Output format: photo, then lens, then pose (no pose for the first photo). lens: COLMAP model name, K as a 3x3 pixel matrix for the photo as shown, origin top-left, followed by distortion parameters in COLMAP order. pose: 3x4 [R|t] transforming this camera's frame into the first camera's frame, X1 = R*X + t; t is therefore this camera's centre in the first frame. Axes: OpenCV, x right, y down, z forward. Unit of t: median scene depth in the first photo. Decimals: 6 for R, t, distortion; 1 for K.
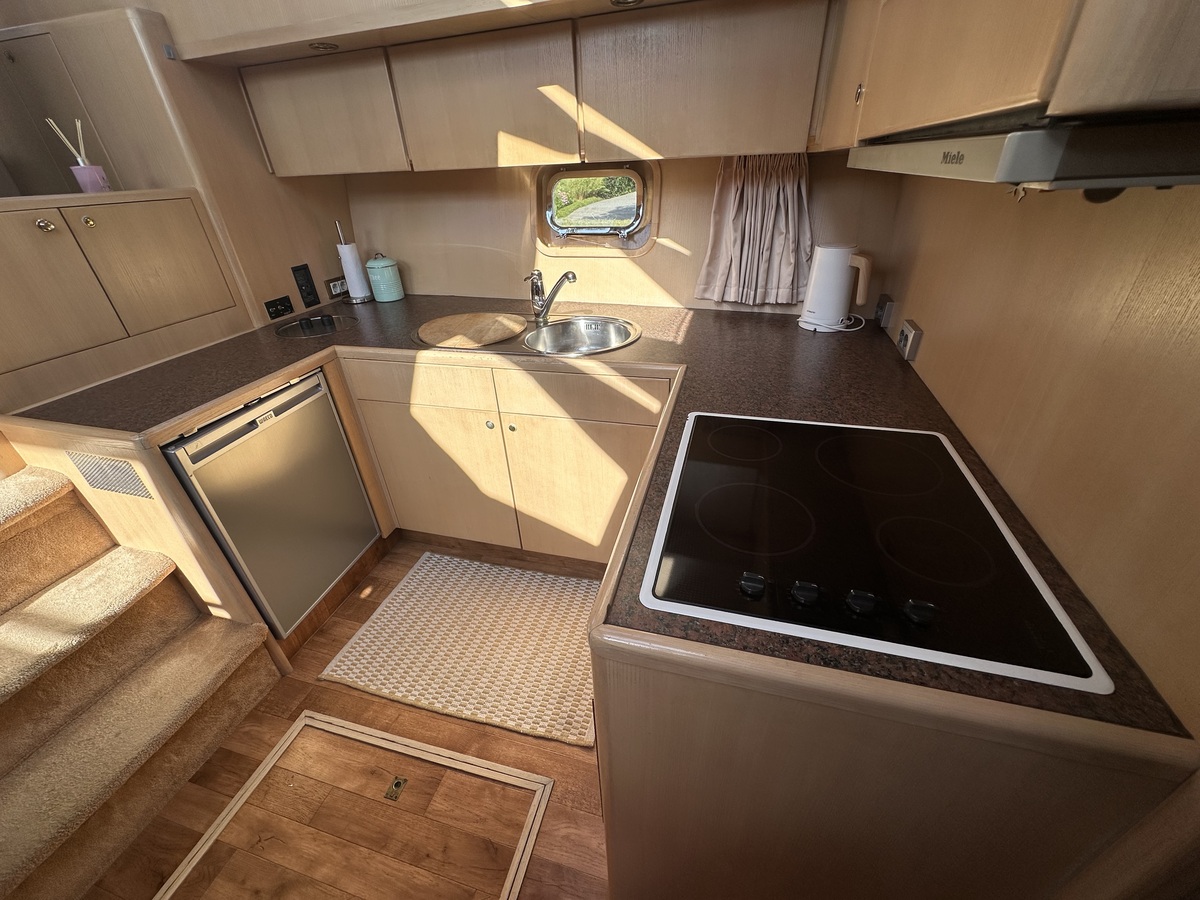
lens RADIAL K [[479.2, 0, 600.0], [0, 479.2, 450.0], [0, 0, 1]] dist [-0.004226, 0.000822]
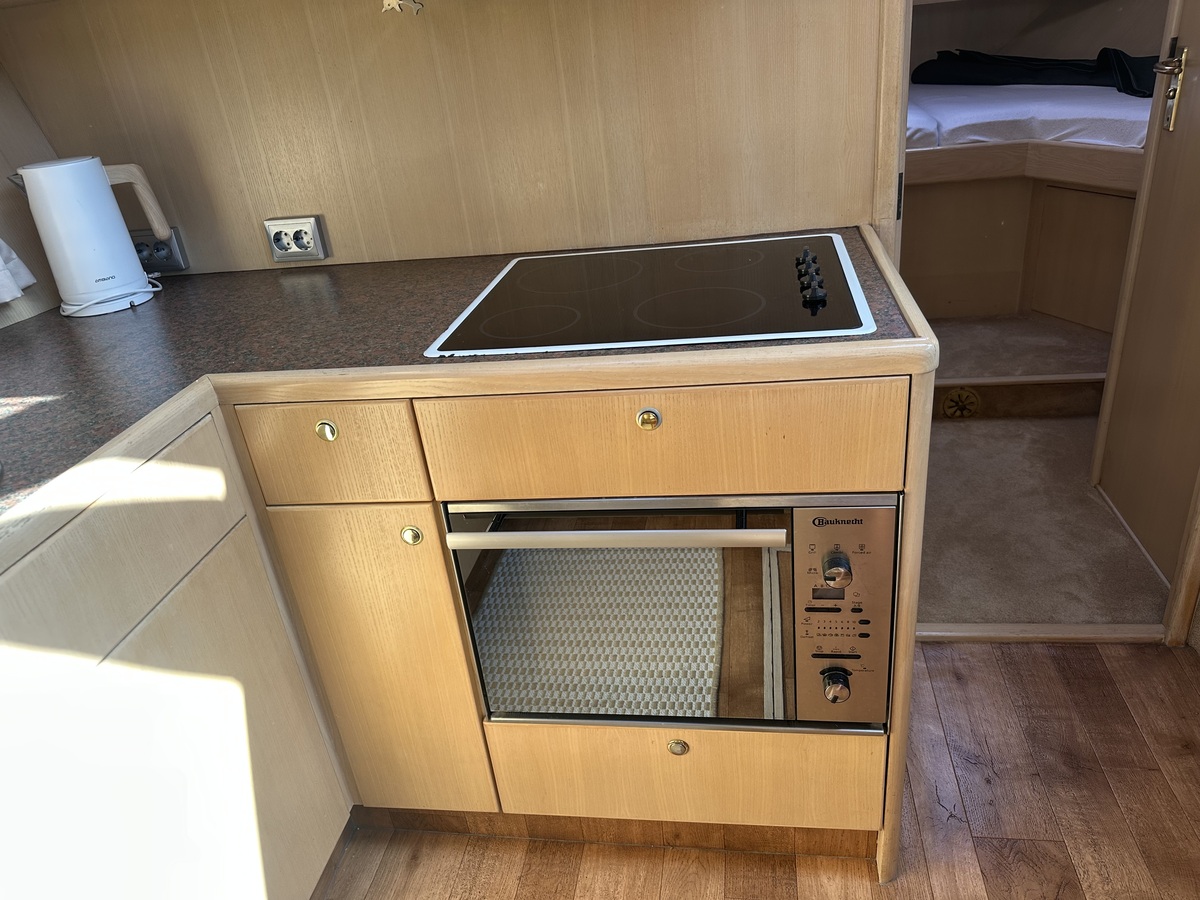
lens RADIAL K [[856.7, 0, 606.8], [0, 856.7, 452.6], [0, 0, 1]] dist [0.001943, -0.002494]
pose [[-0.121410, -0.400187, 0.908356, -0.762362], [0.597402, 0.701365, 0.388843, -0.246954], [-0.792698, 0.589863, 0.153920, 0.678474]]
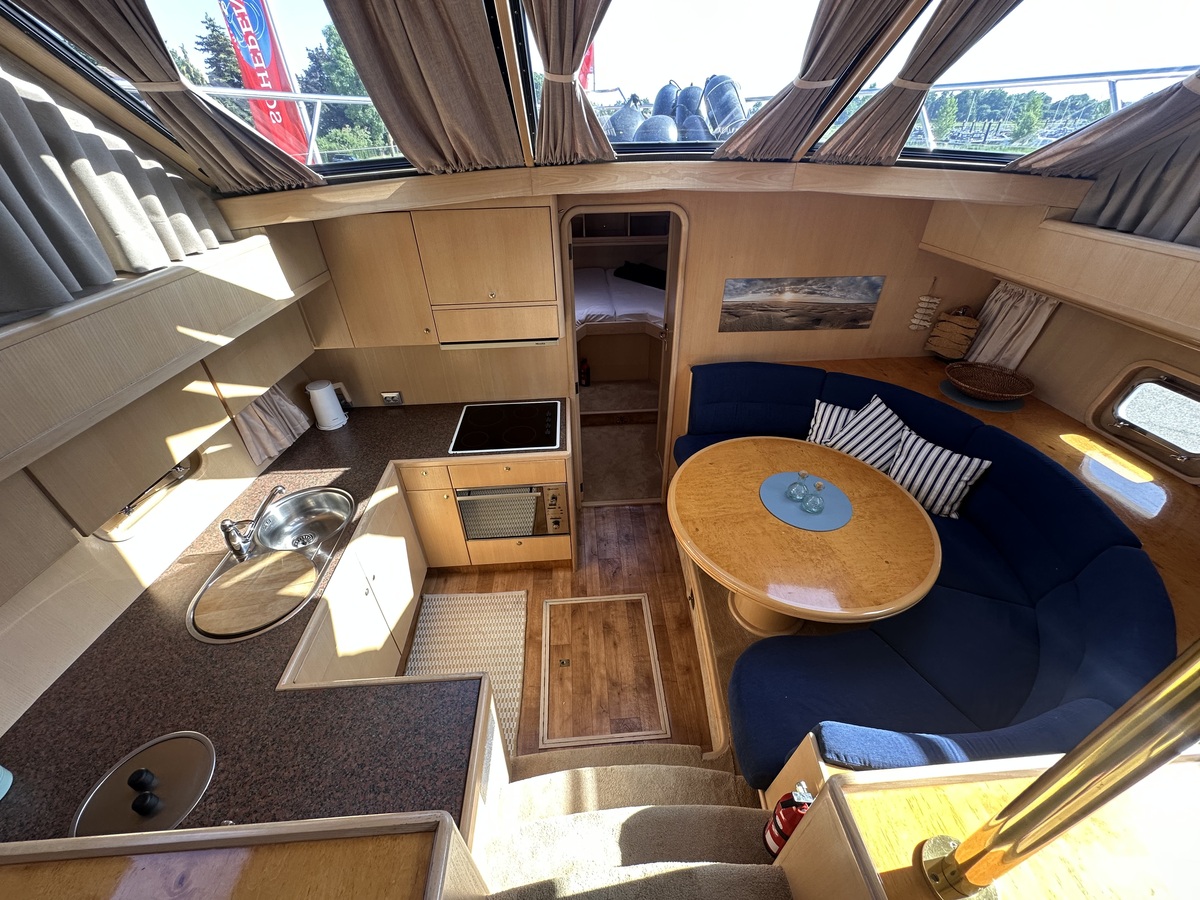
lens RADIAL K [[479.2, 0, 600.0], [0, 479.2, 450.0], [0, 0, 1]] dist [-0.004226, 0.000822]
pose [[-0.326642, -0.505881, 0.798367, -1.722472], [0.508360, 0.618074, 0.599629, -1.008257], [-0.796791, 0.601722, 0.055281, 0.267761]]
